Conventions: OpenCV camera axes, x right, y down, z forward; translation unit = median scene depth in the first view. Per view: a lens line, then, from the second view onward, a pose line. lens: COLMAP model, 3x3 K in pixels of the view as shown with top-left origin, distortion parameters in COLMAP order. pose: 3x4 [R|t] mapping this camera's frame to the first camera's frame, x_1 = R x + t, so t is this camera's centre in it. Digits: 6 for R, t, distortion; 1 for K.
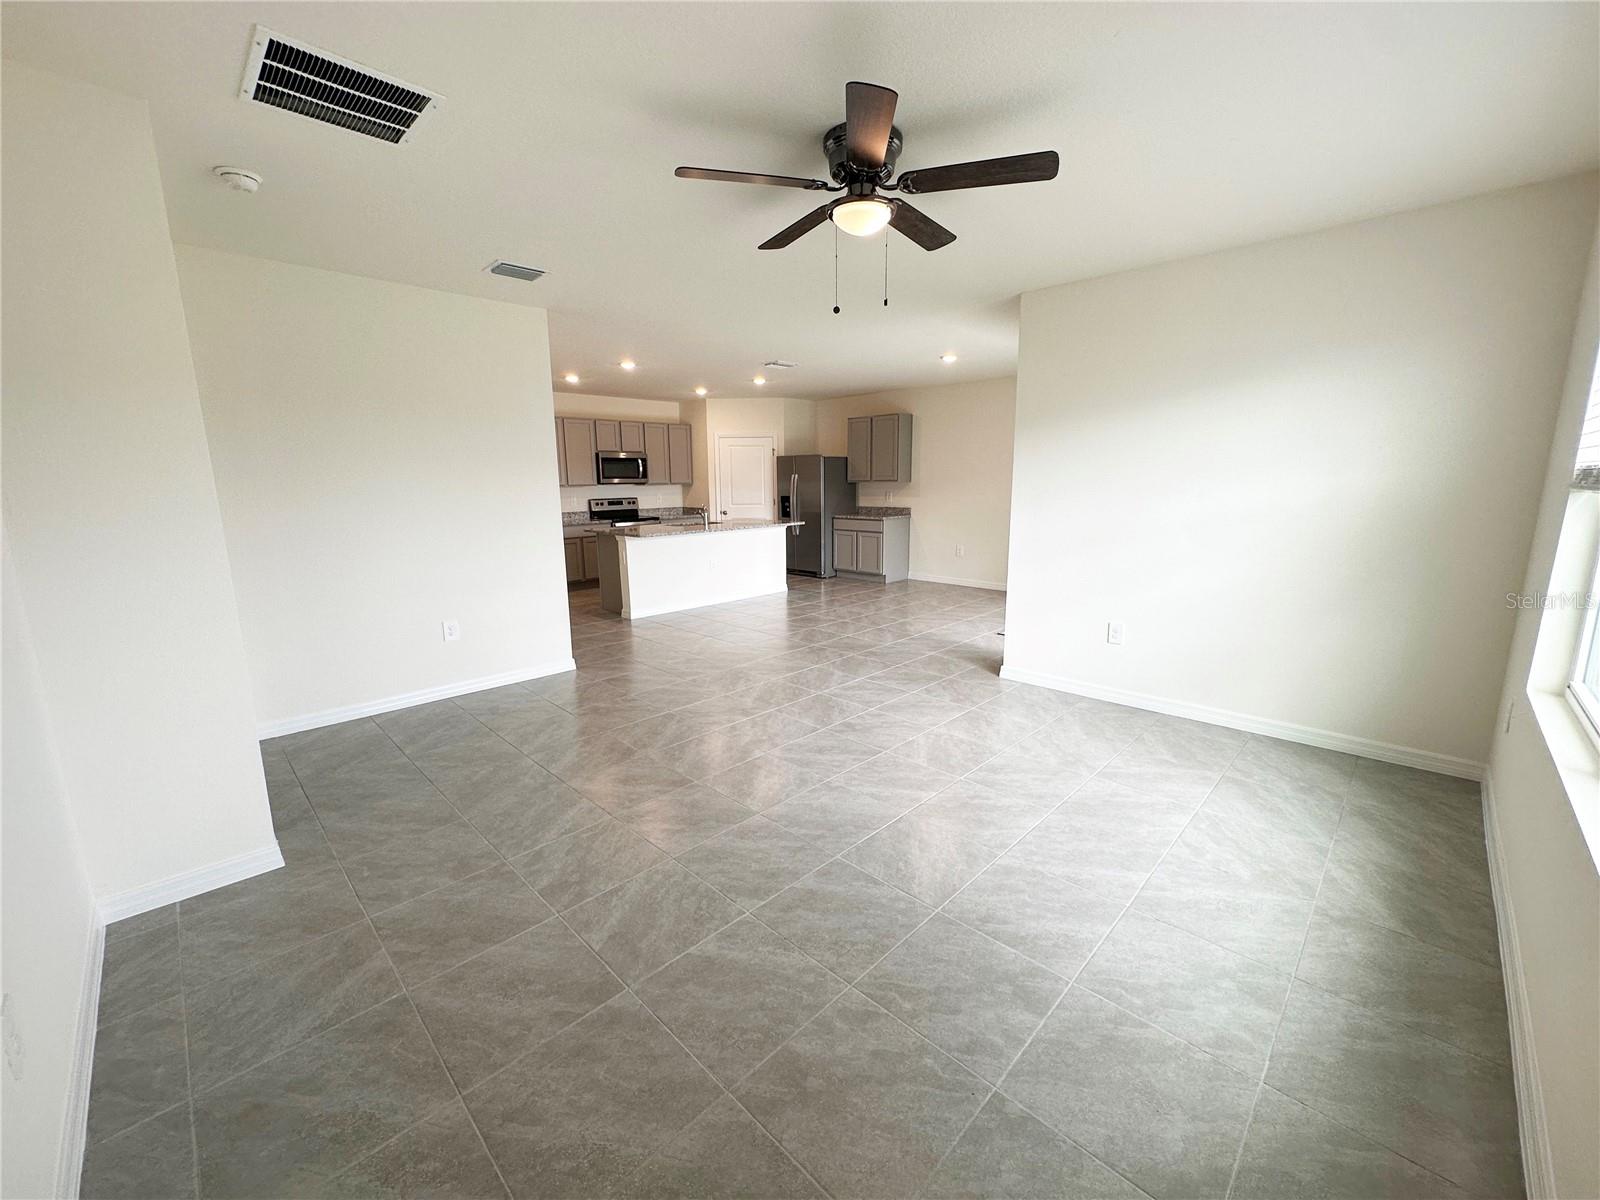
lens RADIAL K [[637.5, 0, 801.4], [0, 637.5, 597.6], [0, 0, 1]] dist [-0.003186, 0.000334]
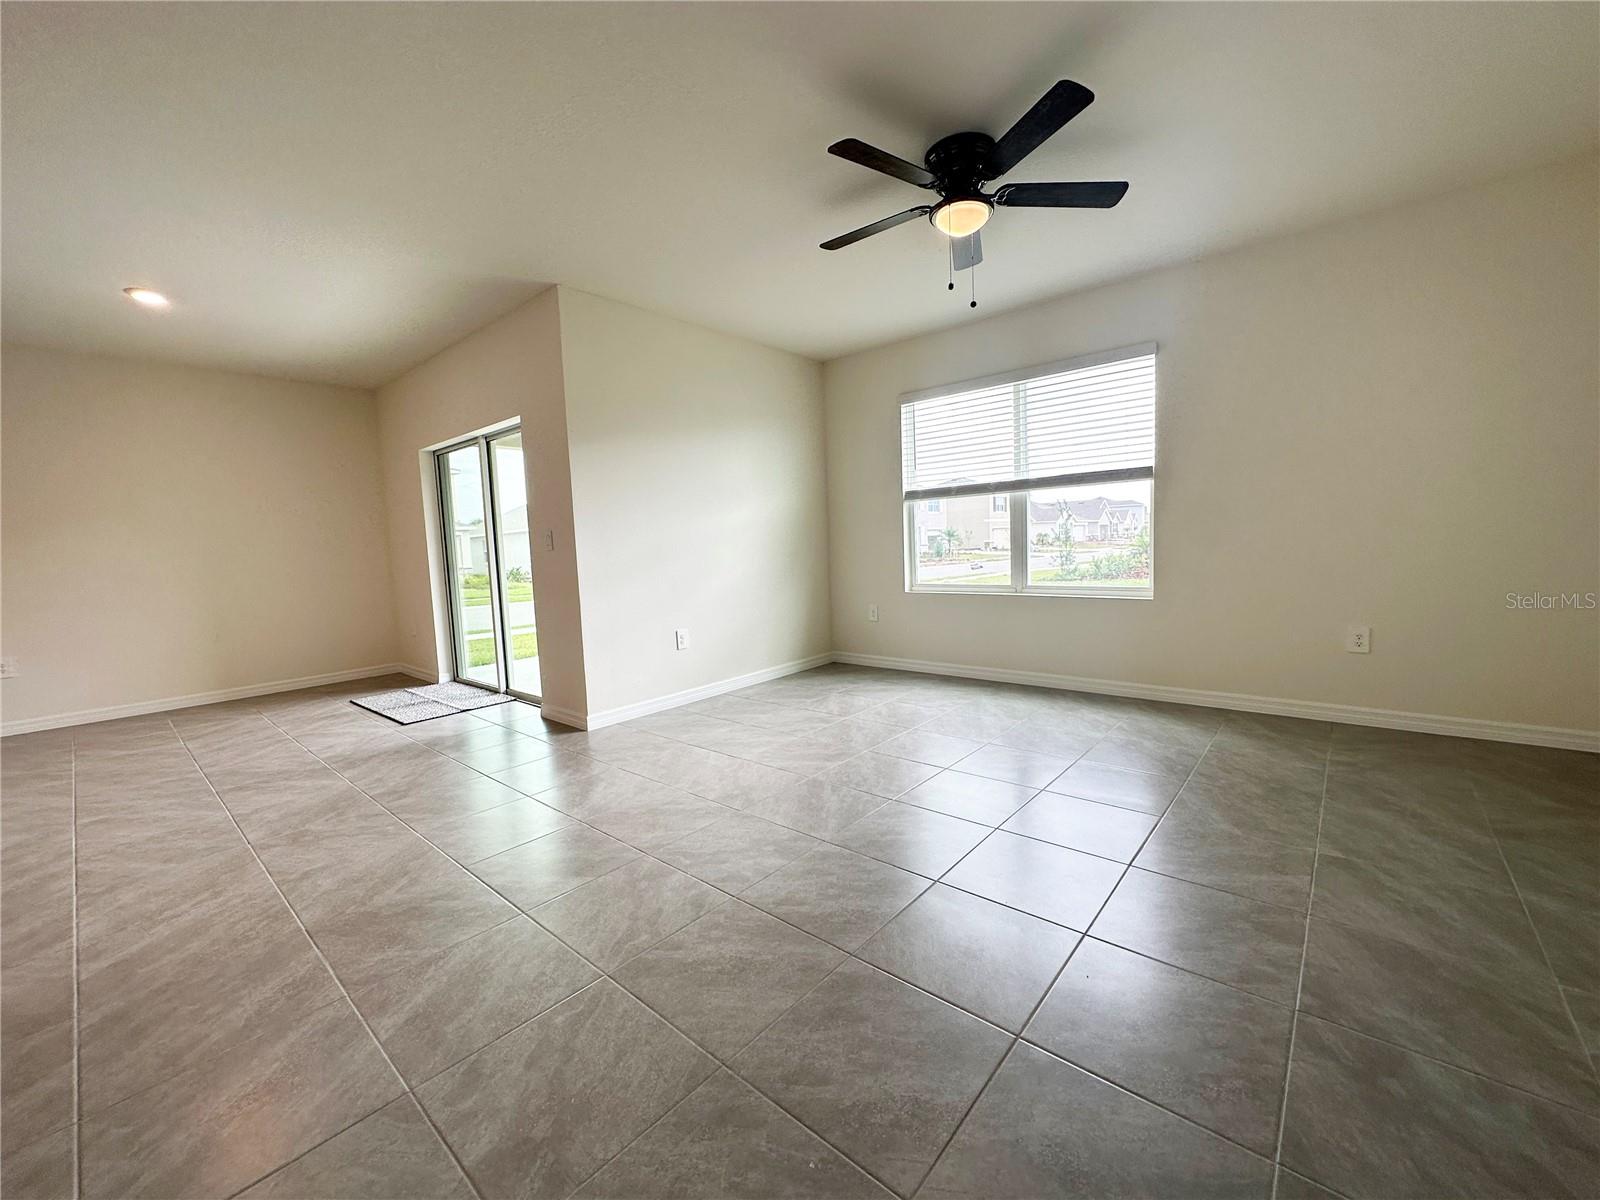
lens RADIAL K [[637.5, 0, 801.4], [0, 637.5, 597.6], [0, 0, 1]] dist [-0.003186, 0.000334]
pose [[-0.062134, -0.075594, 0.995201, -0.258045], [0.224508, 0.970515, 0.087736, -0.027159], [-0.972489, 0.228882, -0.043330, 0.361157]]
